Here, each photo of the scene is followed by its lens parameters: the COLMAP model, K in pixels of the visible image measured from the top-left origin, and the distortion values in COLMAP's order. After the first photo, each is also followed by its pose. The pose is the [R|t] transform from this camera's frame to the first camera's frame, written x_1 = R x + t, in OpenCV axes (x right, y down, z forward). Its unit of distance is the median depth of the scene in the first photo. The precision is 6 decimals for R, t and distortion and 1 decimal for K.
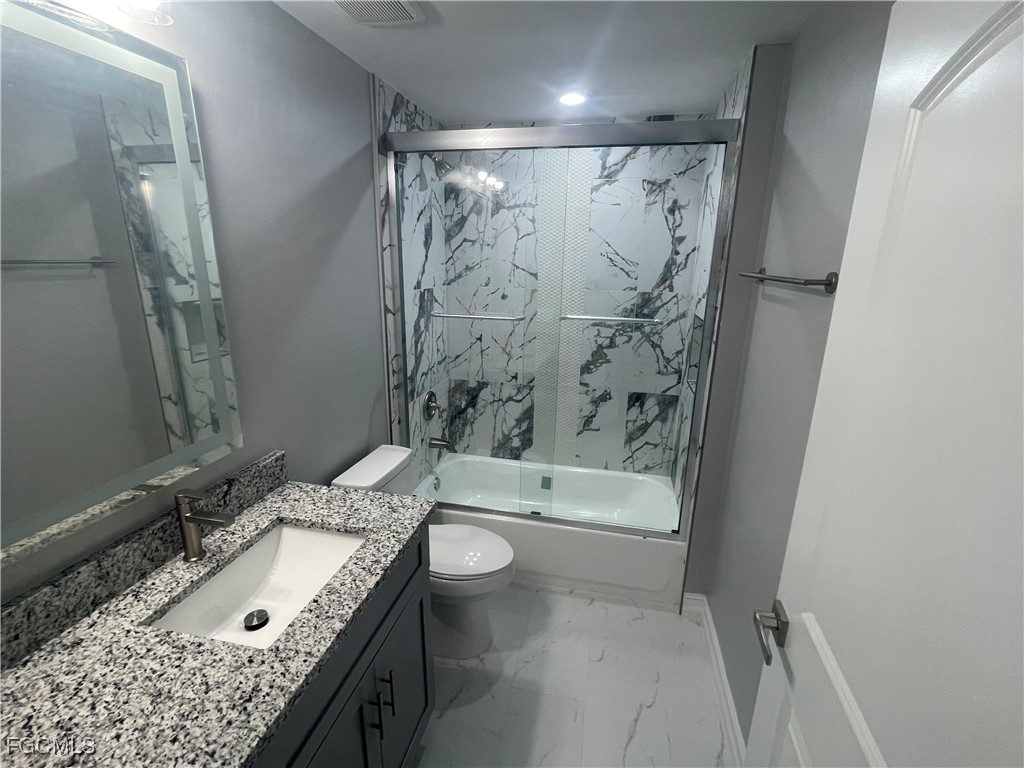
lens RADIAL K [[472.9, 0, 512.0], [0, 472.9, 384.0], [0, 0, 1]] dist [-0.000608, 0.001193]
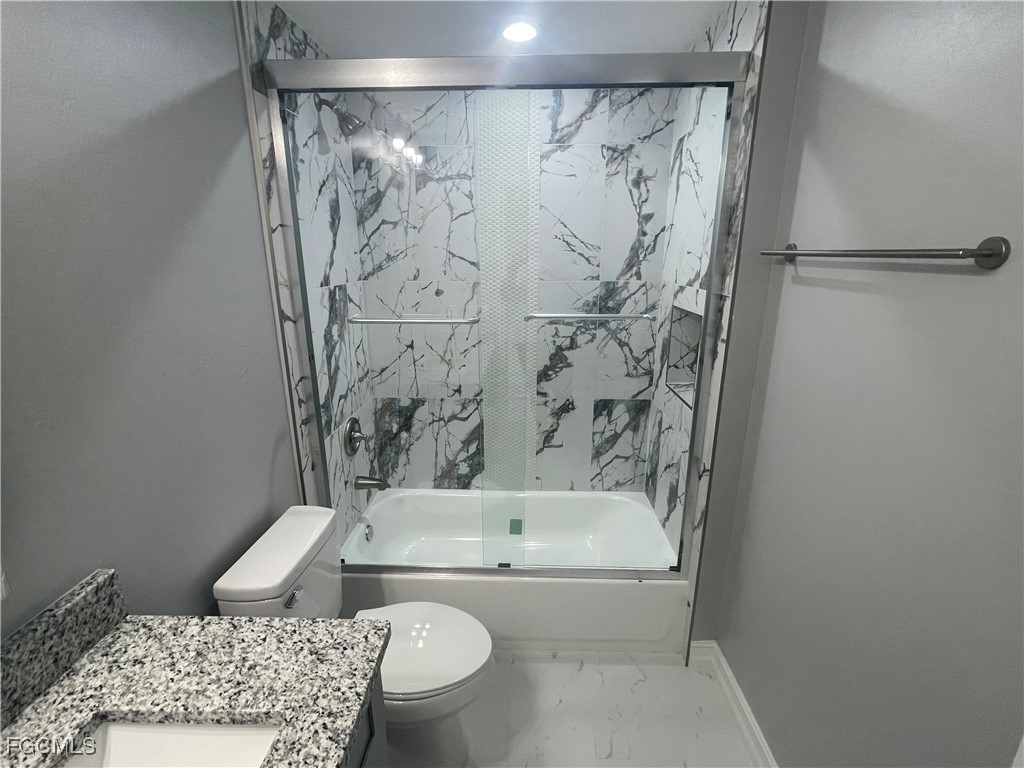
lens RADIAL K [[472.9, 0, 512.0], [0, 472.9, 384.0], [0, 0, 1]] dist [-0.000608, 0.001193]
pose [[0.981903, -0.068835, 0.176434, -0.052385], [0.066705, 0.997611, 0.017983, -0.039778], [-0.177251, -0.005889, 0.984148, 0.208492]]
